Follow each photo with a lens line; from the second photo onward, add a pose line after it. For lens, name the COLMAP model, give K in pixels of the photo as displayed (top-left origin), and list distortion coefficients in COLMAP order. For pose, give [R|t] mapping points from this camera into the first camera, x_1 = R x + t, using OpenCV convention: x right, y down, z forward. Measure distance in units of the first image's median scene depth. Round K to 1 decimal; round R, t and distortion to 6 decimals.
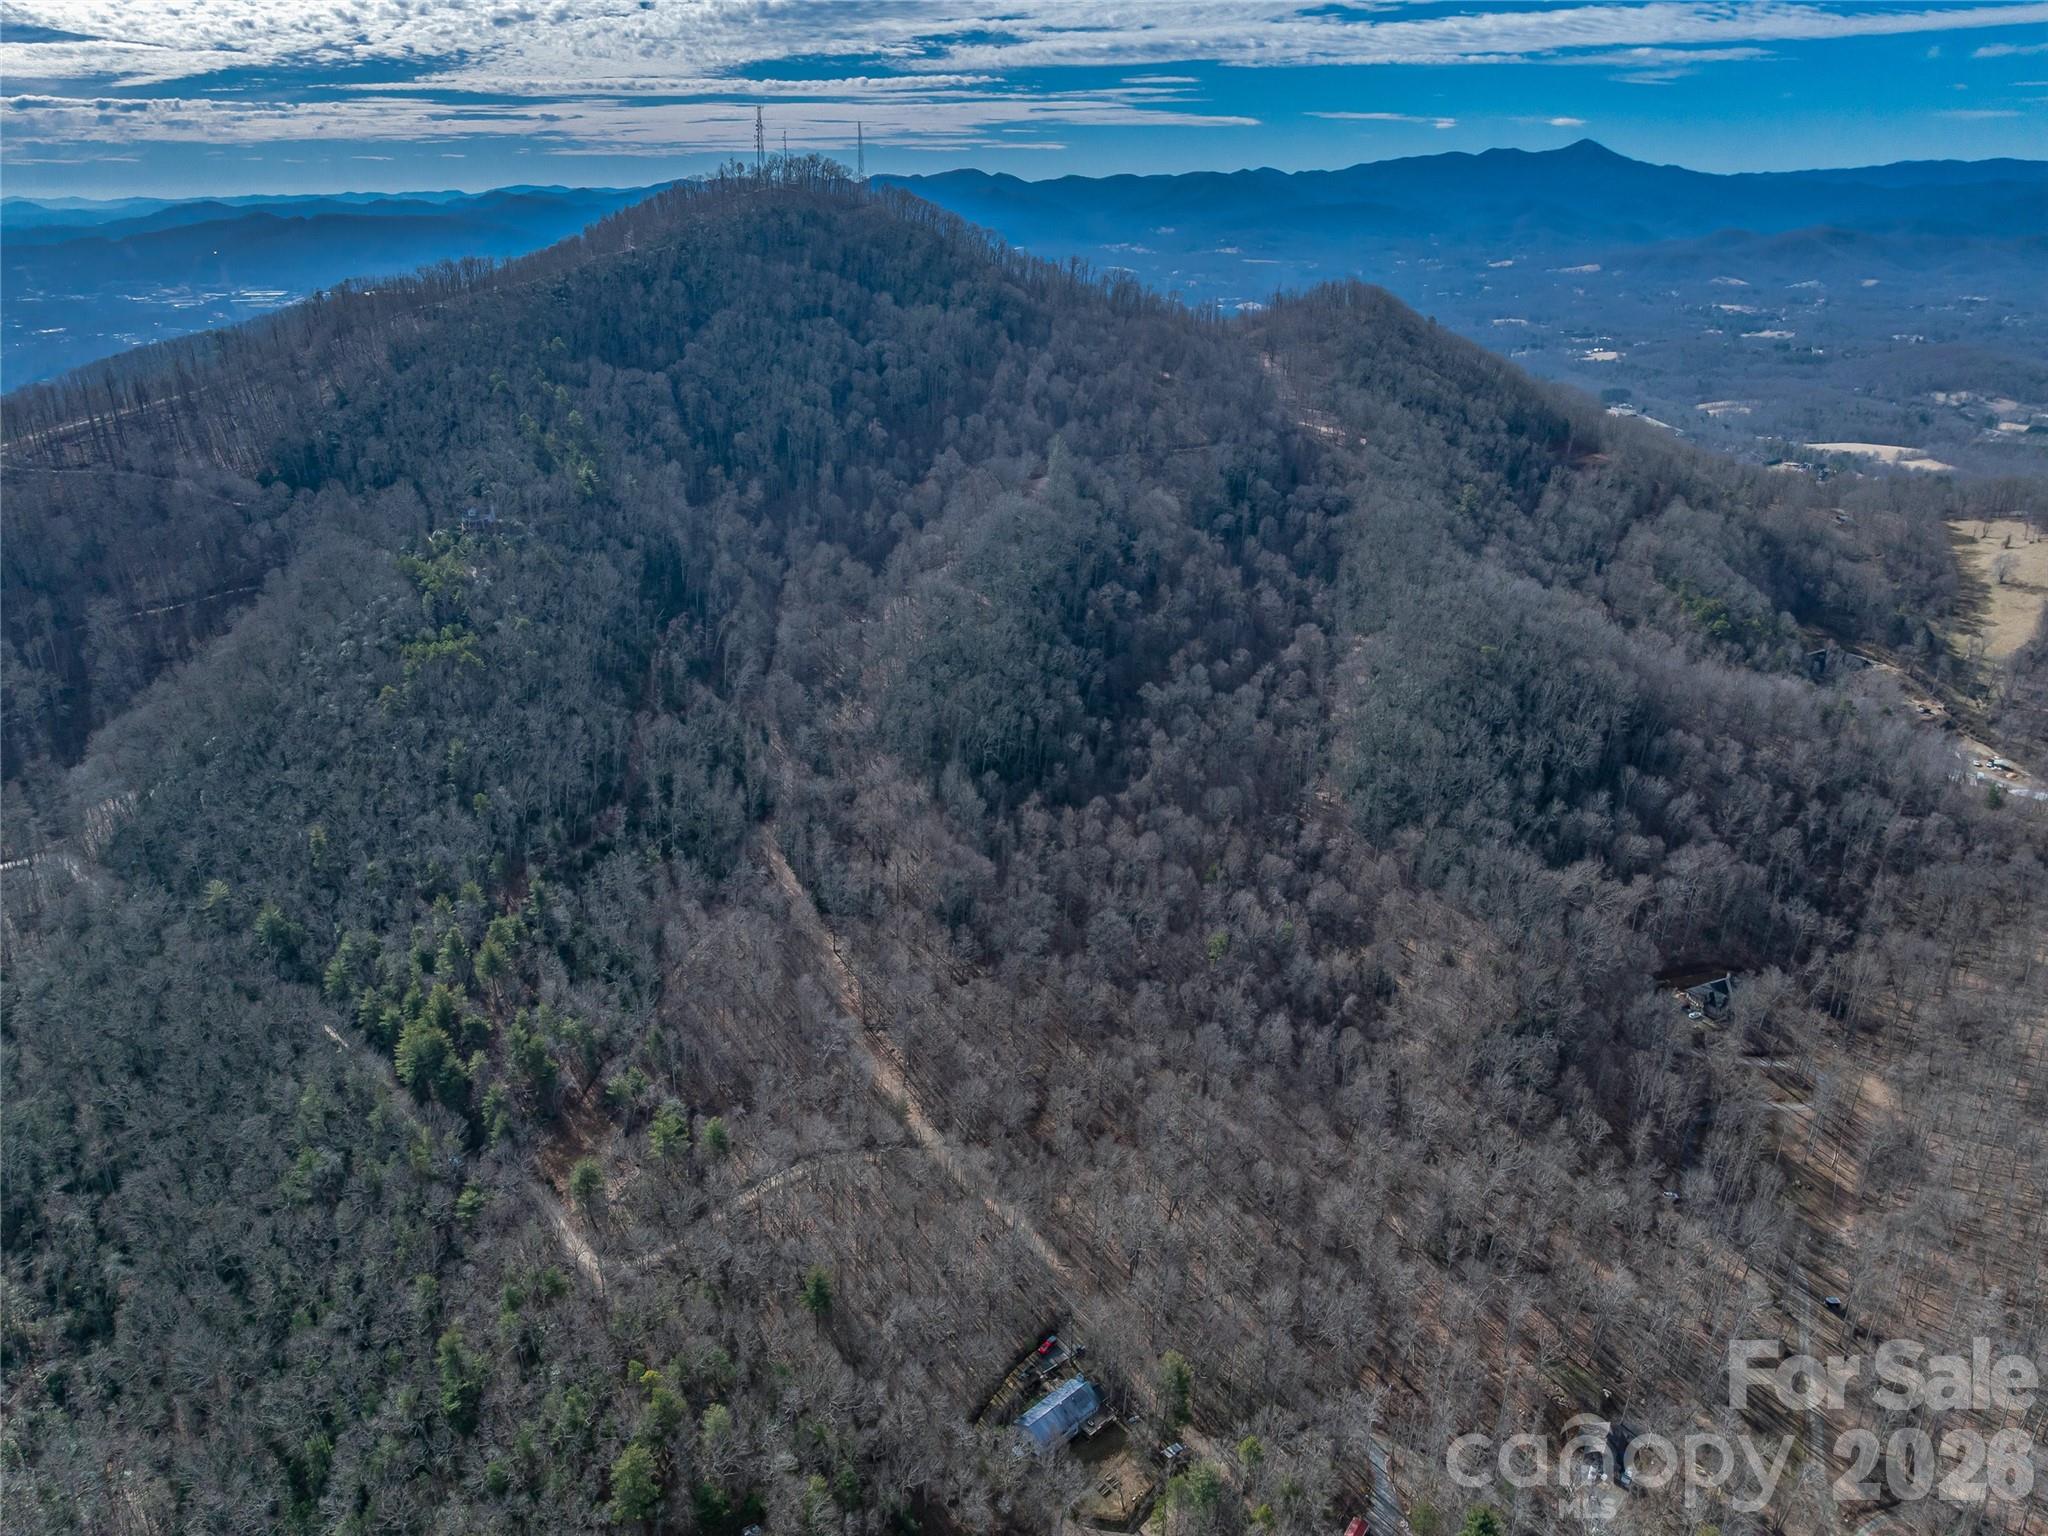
lens RADIAL K [[1447.8, 0, 1024.0], [0, 1447.8, 768.0], [0, 0, 1]] dist [-0.043557, 0.009474]
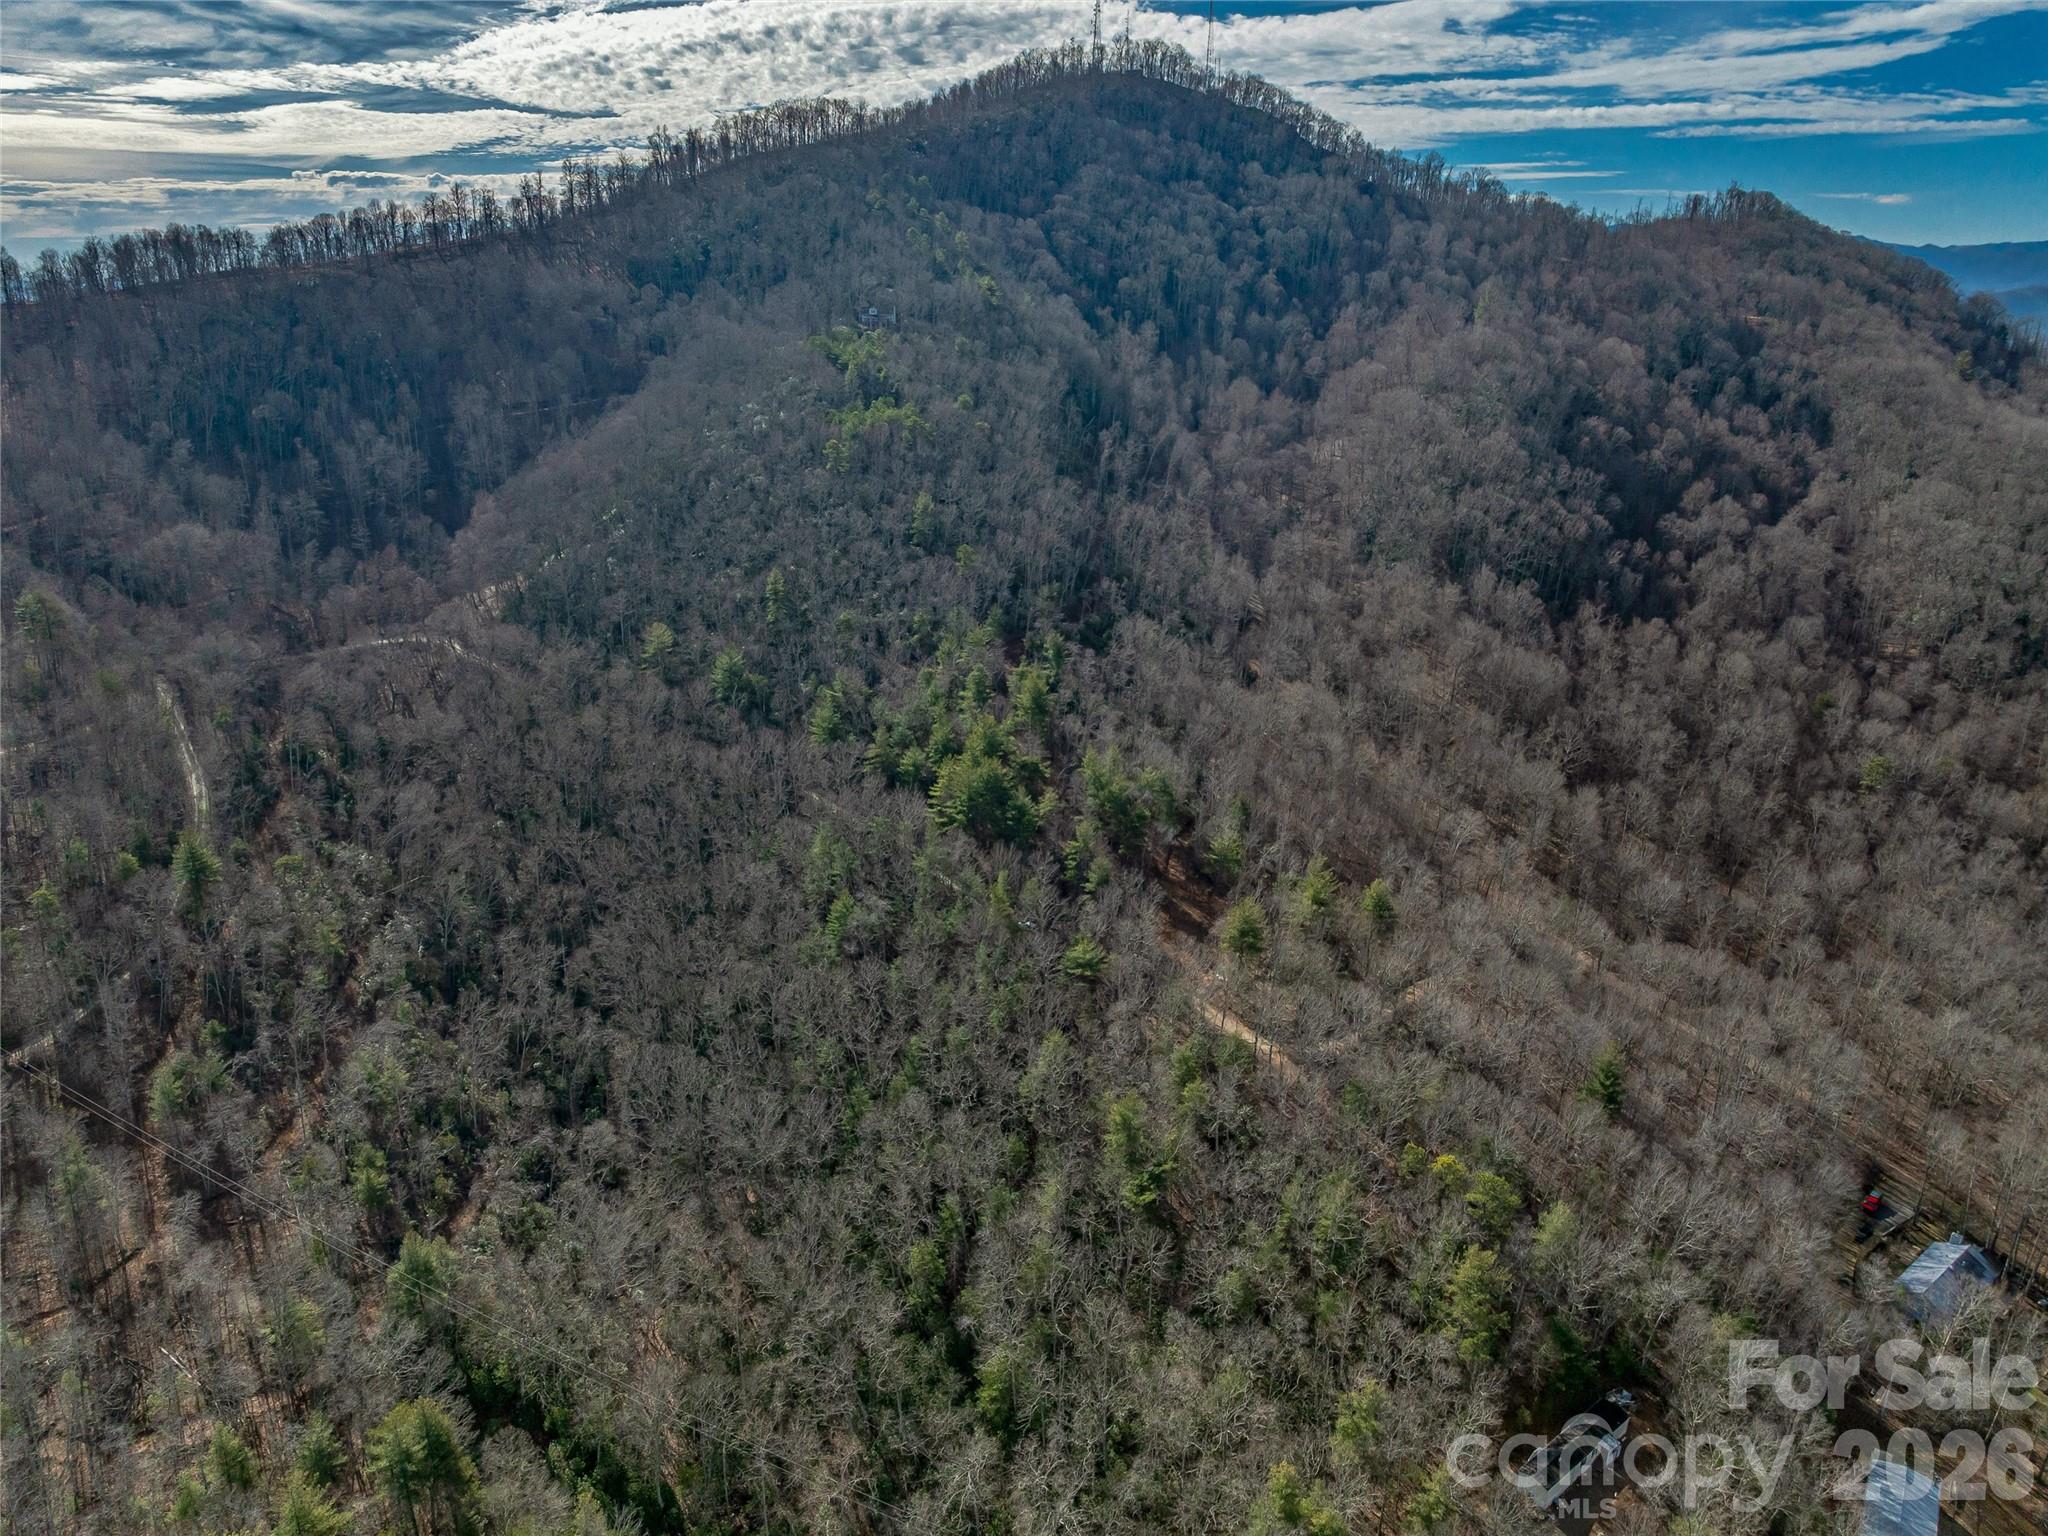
lens RADIAL K [[1428.7, 0, 1012.3], [0, 1428.7, 799.6], [0, 0, 1]] dist [-0.043240, 0.028975]
pose [[0.995289, 0.030938, -0.091886, -0.159174], [-0.034160, 0.998848, -0.033709, 0.109991], [0.090737, 0.036690, 0.995199, 0.119288]]
